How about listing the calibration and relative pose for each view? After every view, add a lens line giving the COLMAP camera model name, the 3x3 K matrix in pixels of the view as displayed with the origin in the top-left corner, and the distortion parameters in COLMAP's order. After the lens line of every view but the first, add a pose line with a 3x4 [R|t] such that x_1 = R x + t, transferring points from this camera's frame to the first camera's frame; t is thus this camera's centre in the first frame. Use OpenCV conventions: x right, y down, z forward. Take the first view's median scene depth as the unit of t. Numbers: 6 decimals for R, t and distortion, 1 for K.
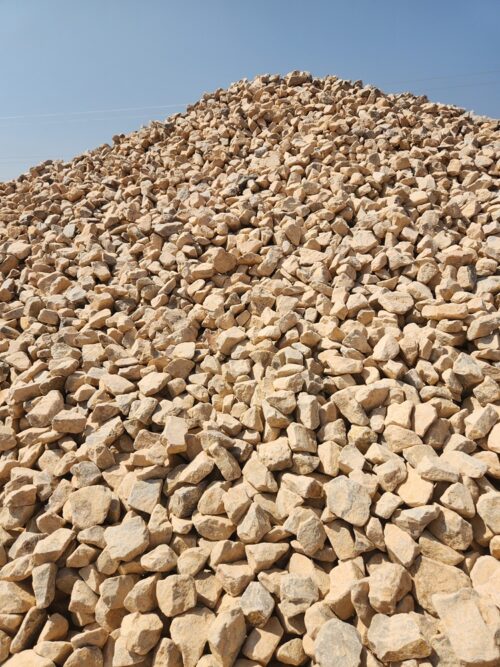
lens RADIAL K [[440.3, 0, 250.3], [0, 440.3, 343.3], [0, 0, 1]] dist [0.021683, -0.034329]
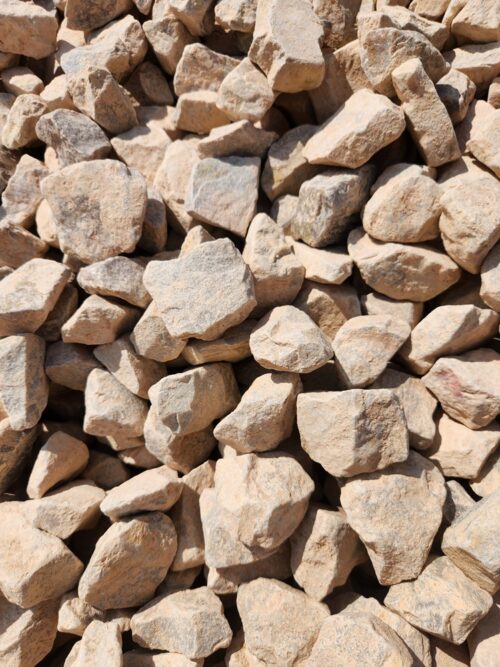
lens RADIAL K [[440.3, 0, 250.3], [0, 440.3, 343.3], [0, 0, 1]] dist [0.021683, -0.034329]
pose [[0.999017, 0.035849, 0.026084, -0.236856], [-0.044267, 0.838927, 0.542441, 0.254375], [-0.002437, -0.543062, 0.839689, 0.615902]]
